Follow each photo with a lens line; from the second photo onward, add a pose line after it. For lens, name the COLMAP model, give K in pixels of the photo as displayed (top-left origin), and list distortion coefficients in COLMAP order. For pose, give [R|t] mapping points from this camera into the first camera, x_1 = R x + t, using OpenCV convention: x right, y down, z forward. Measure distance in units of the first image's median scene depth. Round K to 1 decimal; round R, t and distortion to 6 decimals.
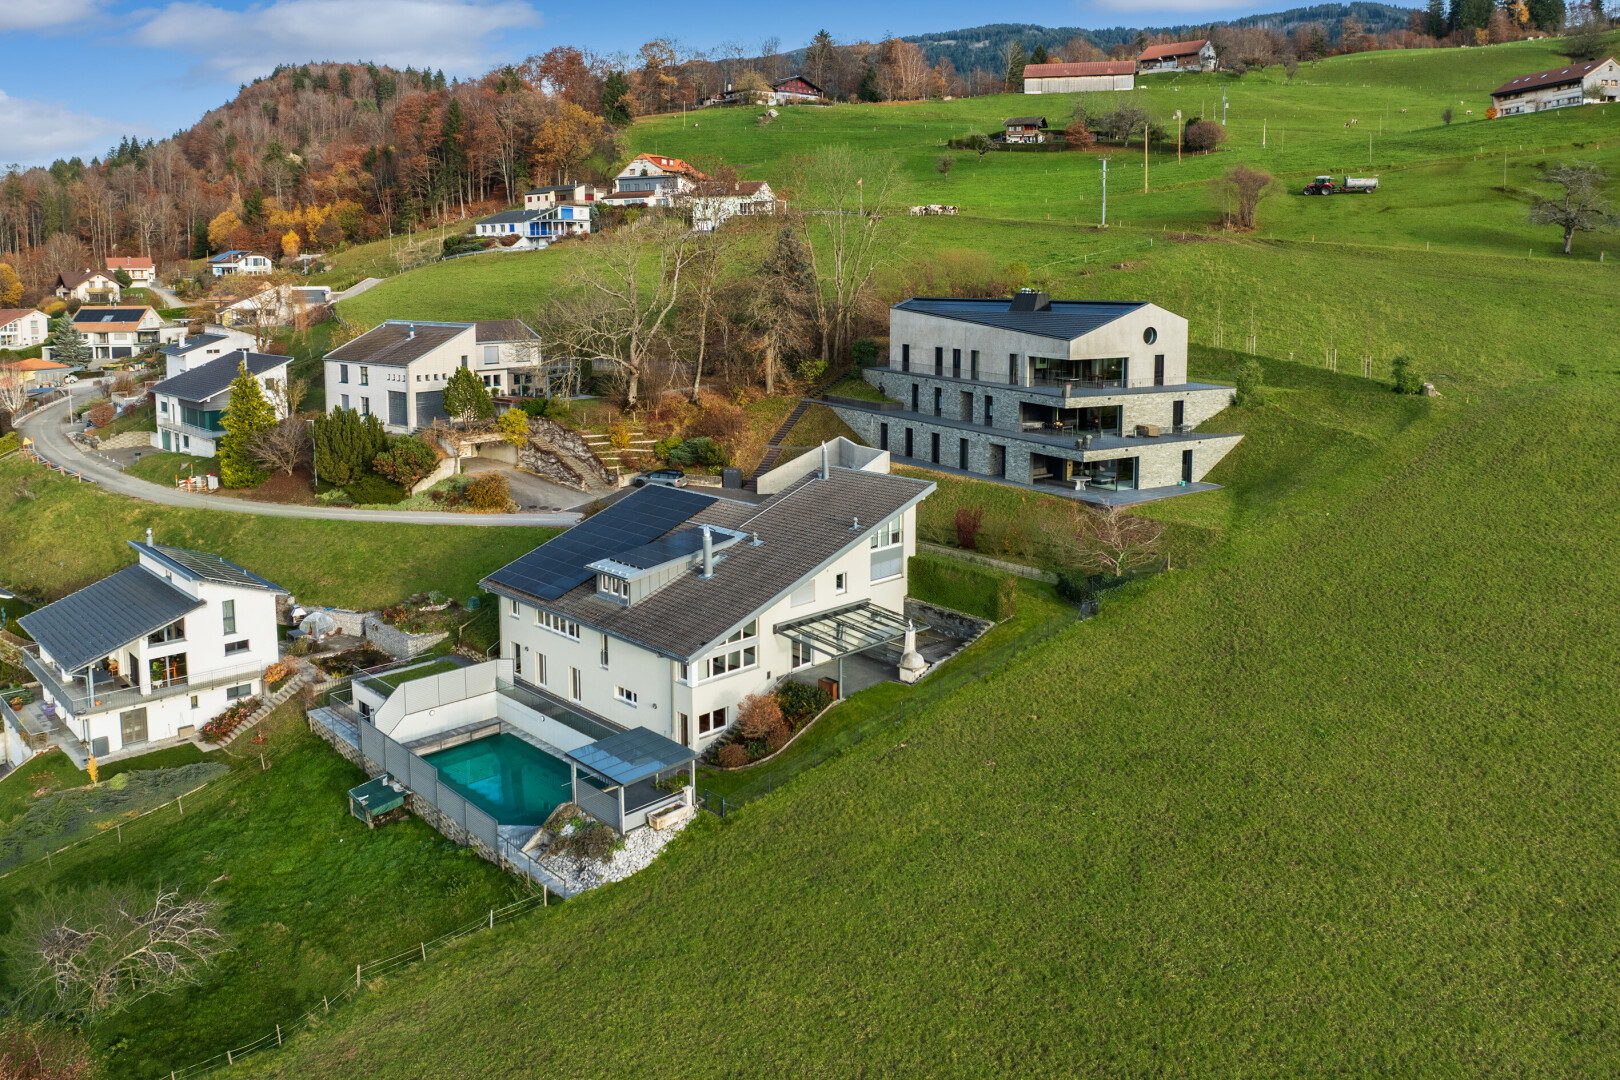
lens RADIAL K [[1031.0, 0, 810.0], [0, 1031.0, 540.0], [0, 0, 1]] dist [0.007358, -0.000677]
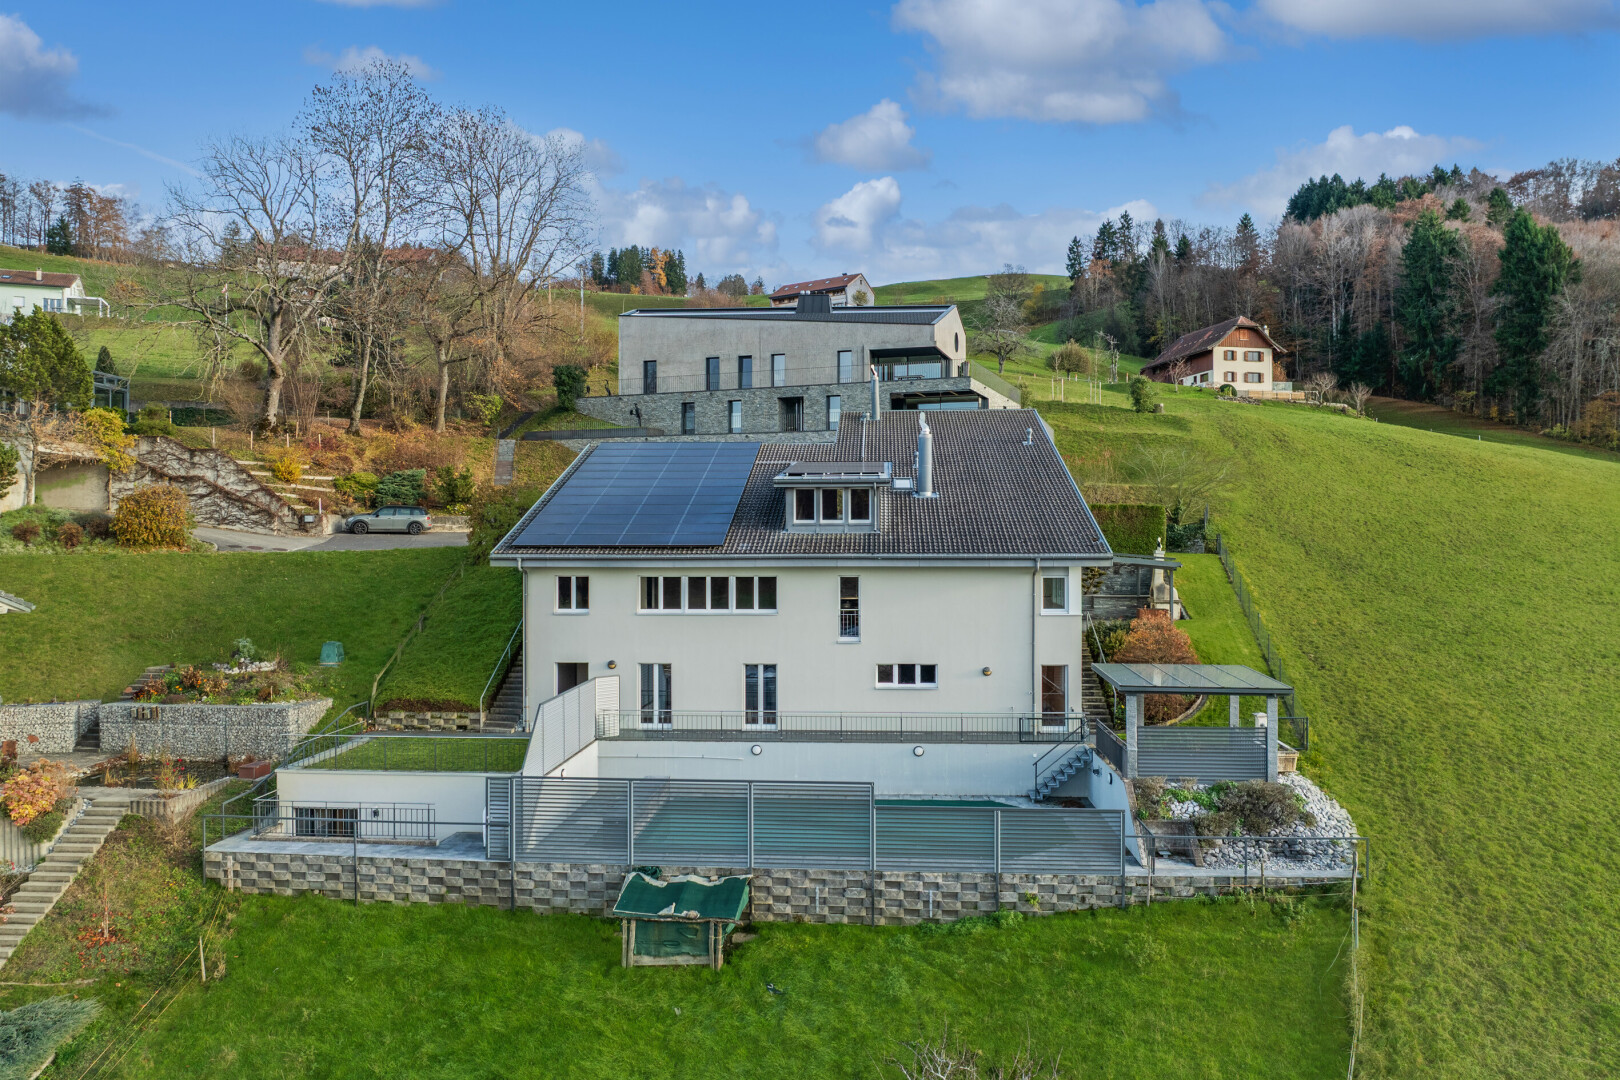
lens RADIAL K [[1173.6, 0, 807.0], [0, 1173.6, 470.5], [0, 0, 1]] dist [-0.047845, 0.011458]
pose [[0.772119, 0.009617, 0.635406, -0.390226], [0.166544, 0.961874, -0.216936, 0.105114], [-0.613267, 0.273323, 0.741079, 0.310407]]
